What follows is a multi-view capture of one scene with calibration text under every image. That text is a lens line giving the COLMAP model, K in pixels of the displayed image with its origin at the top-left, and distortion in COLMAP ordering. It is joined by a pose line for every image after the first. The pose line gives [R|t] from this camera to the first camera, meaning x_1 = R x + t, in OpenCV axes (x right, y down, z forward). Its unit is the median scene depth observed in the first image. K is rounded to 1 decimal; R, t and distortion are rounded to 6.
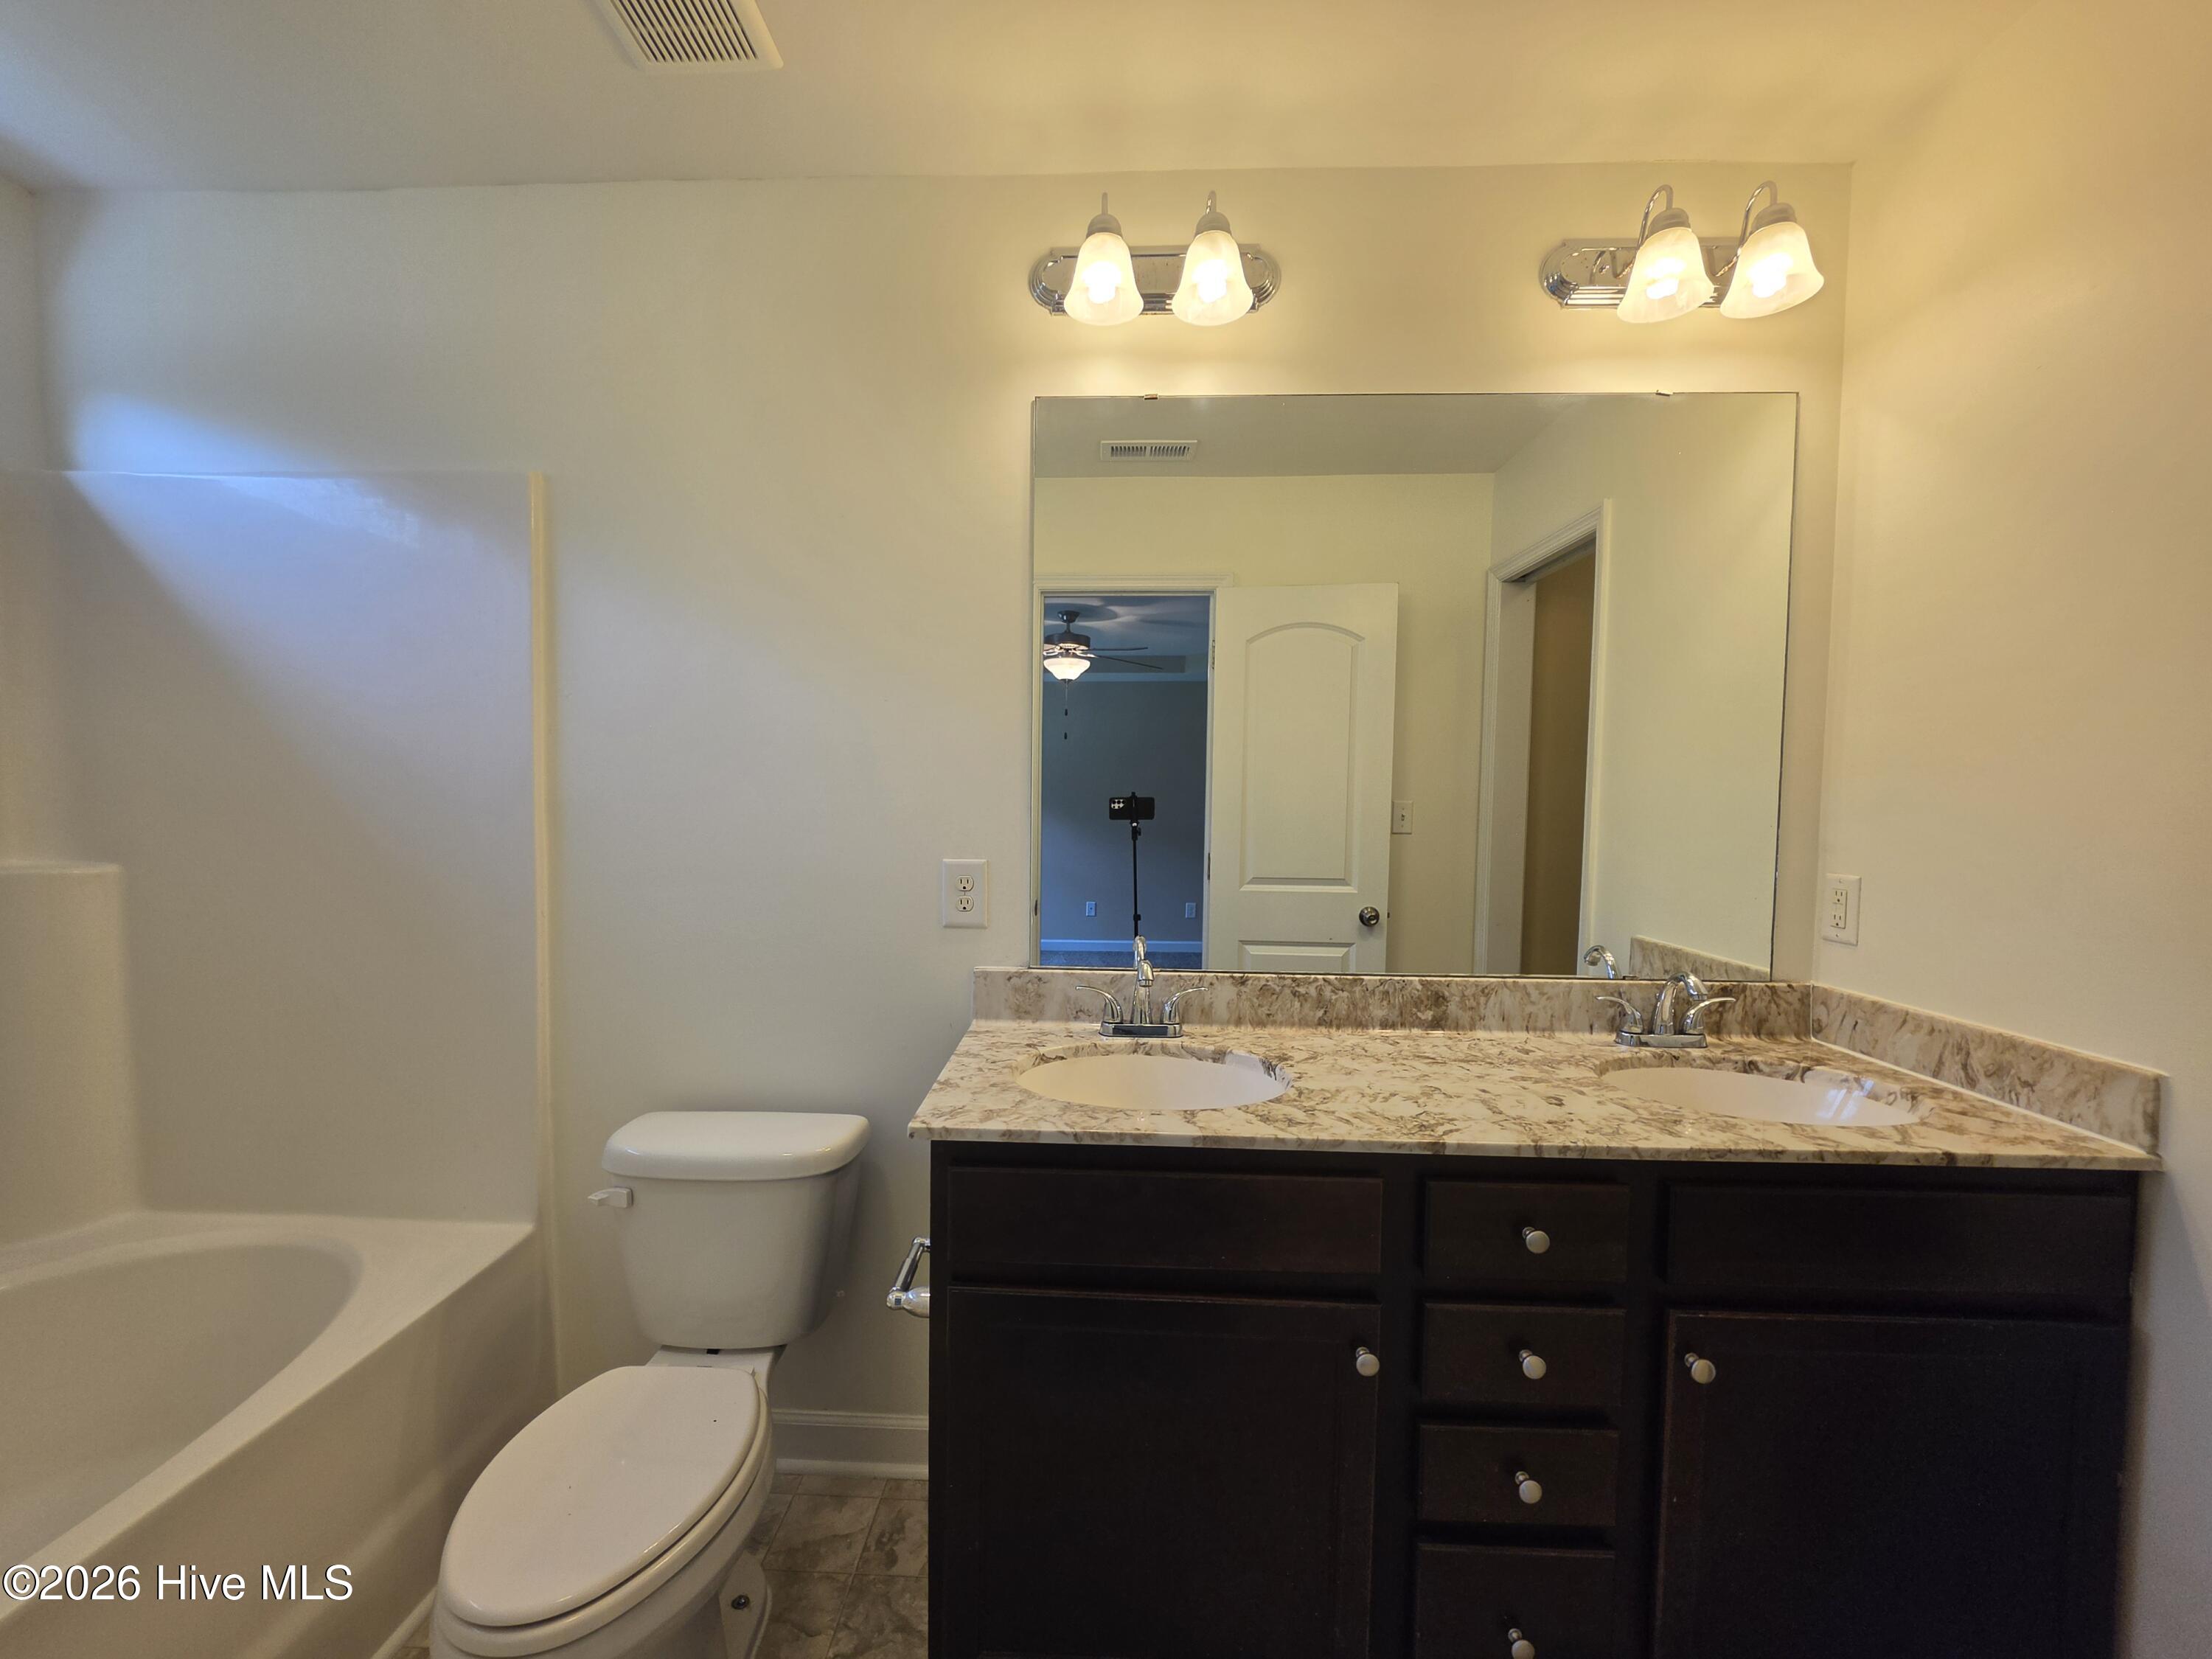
lens RADIAL K [[883.1, 0, 1073.3], [0, 883.1, 841.7], [0, 0, 1]] dist [-0.003771, -0.000336]
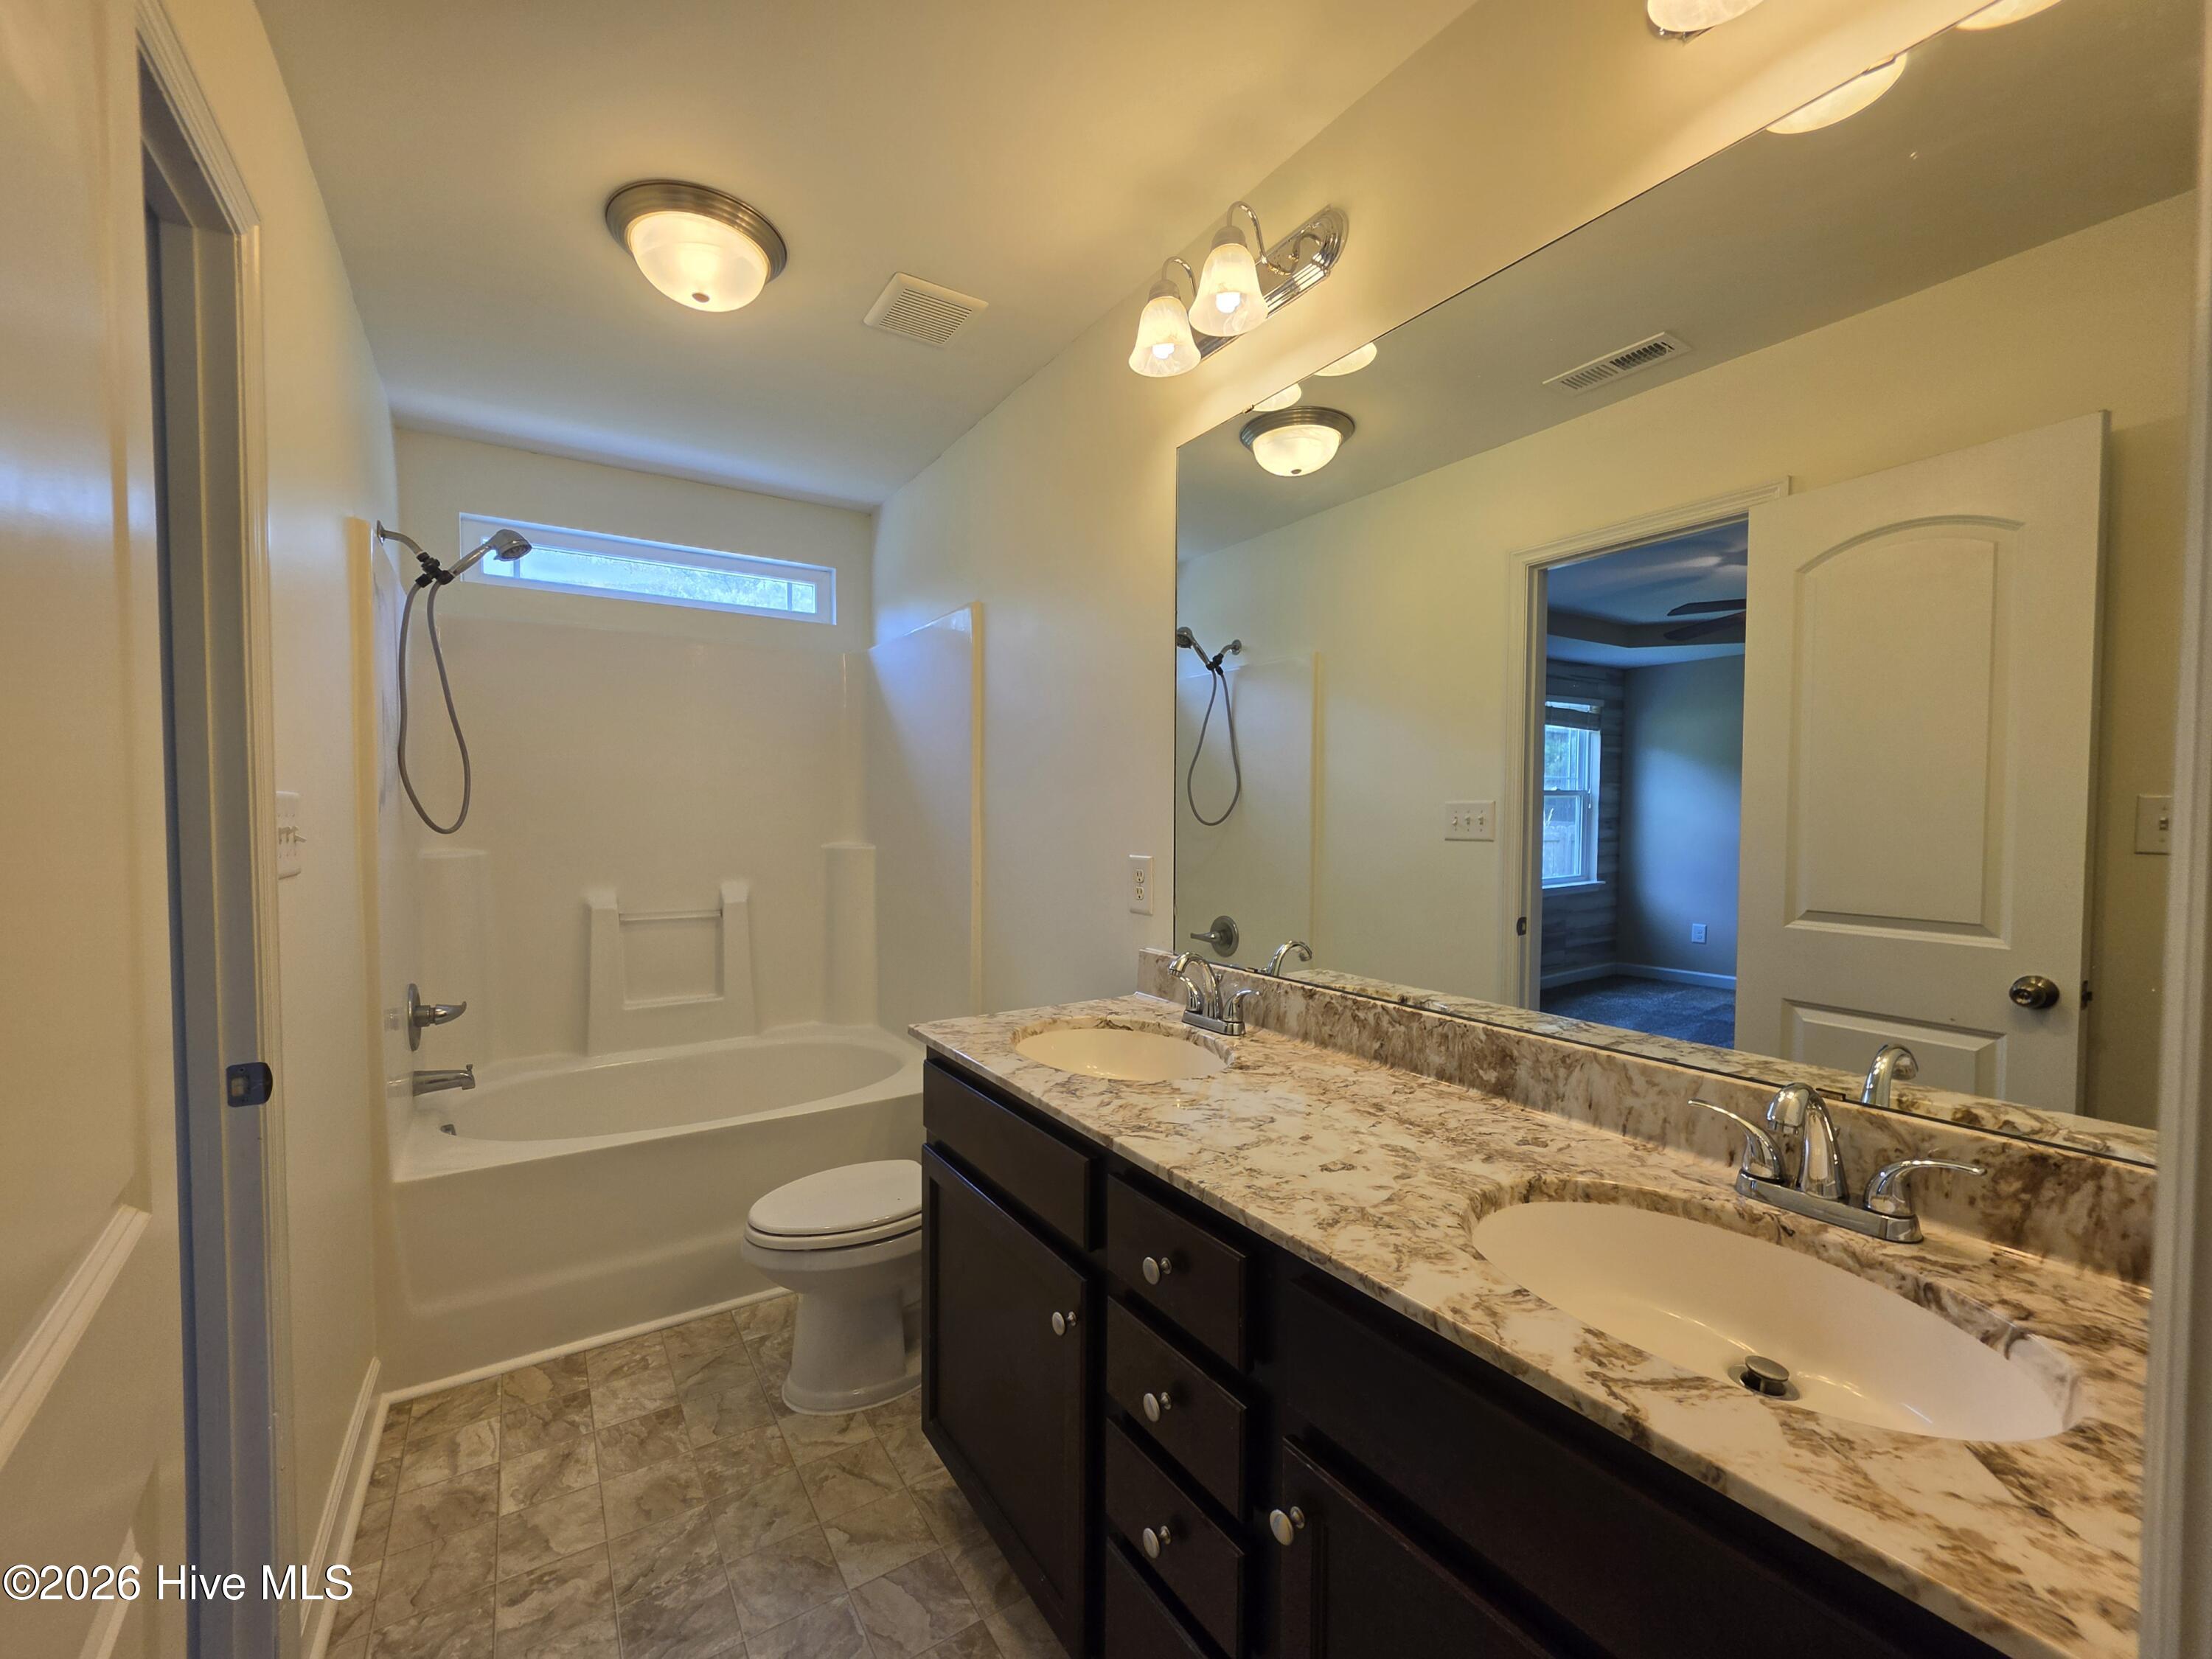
lens RADIAL K [[868.2, 0, 1057.0], [0, 868.2, 841.1], [0, 0, 1]] dist [-0.000272, -0.000179]
pose [[0.570539, 0.017224, -0.821090, 0.882246], [-0.026444, 0.999647, 0.002594, -0.000182], [0.820845, 0.020233, 0.570793, 0.276673]]
